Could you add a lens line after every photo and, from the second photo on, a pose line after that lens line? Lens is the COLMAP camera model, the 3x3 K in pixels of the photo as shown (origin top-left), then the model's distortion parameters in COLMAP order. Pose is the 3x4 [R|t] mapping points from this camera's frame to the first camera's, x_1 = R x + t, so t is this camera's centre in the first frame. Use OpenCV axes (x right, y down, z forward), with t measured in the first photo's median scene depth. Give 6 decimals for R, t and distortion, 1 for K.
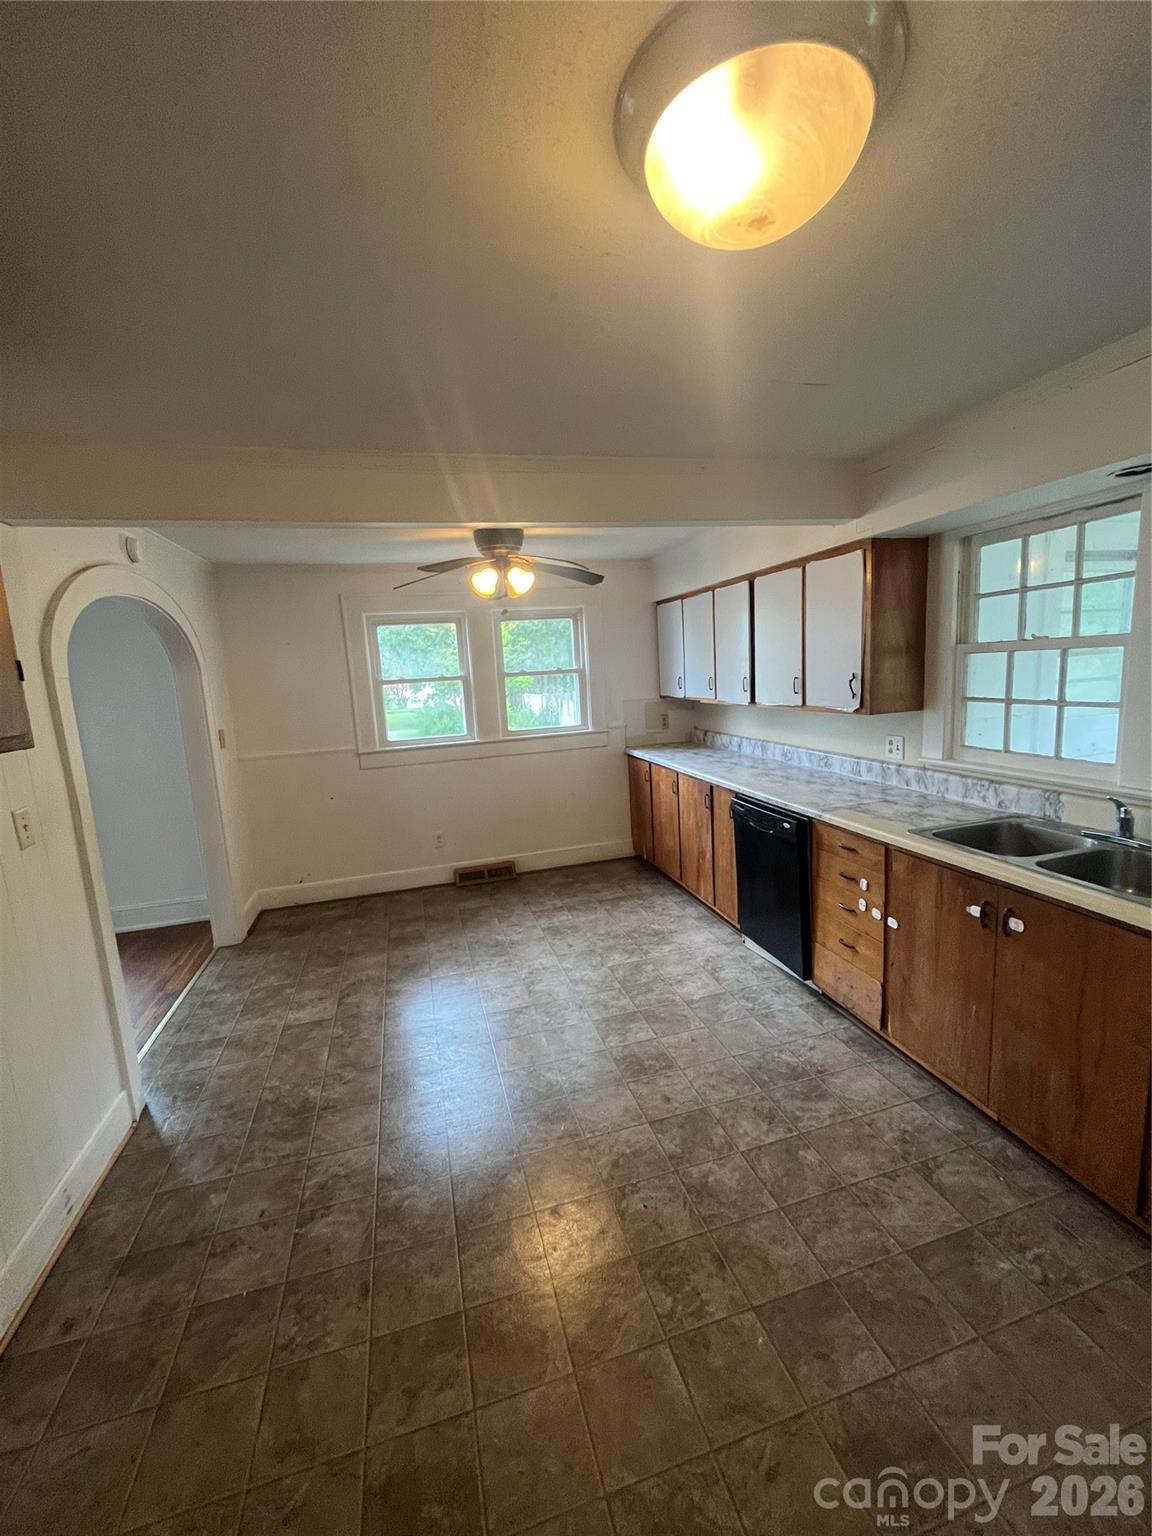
lens RADIAL K [[628.6, 0, 574.4], [0, 628.6, 767.1], [0, 0, 1]] dist [-0.013758, -0.000200]
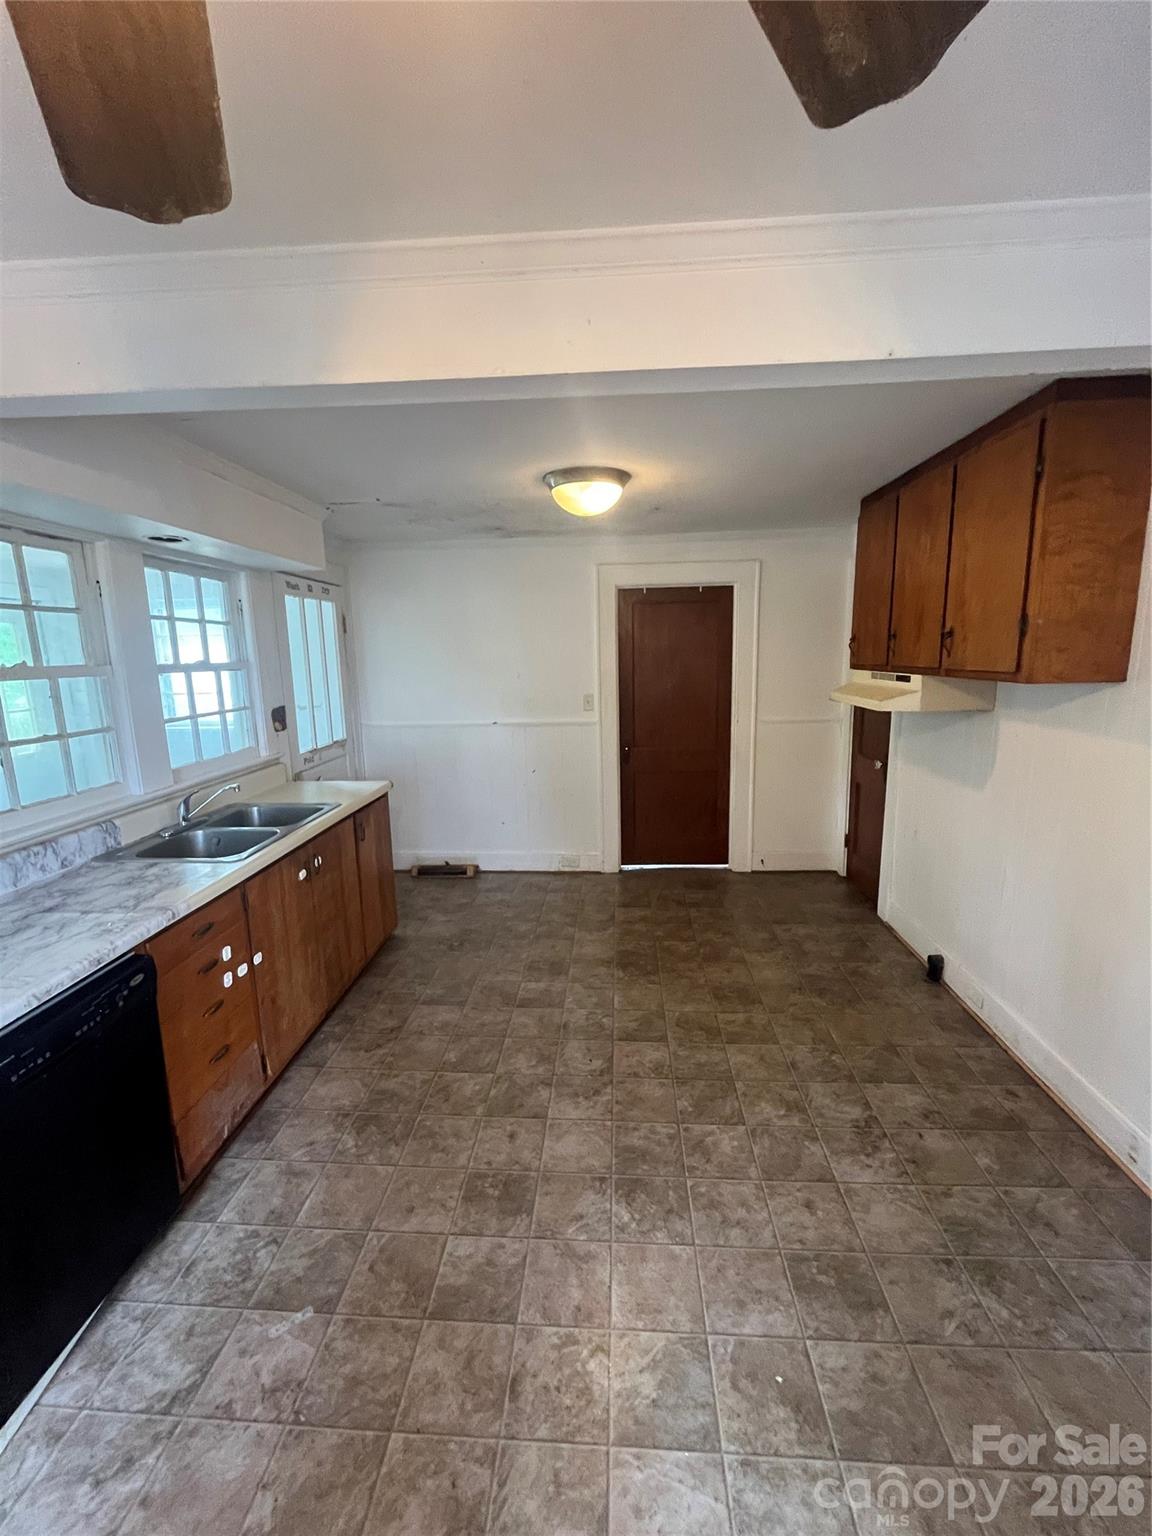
lens RADIAL K [[628.6, 0, 572.5], [0, 628.6, 767.6], [0, 0, 1]] dist [-0.013758, -0.000200]
pose [[-0.941376, 0.017828, 0.336887, -0.233058], [0.125927, 0.944994, 0.301874, -0.224781], [-0.312975, 0.326600, -0.891840, 1.483180]]
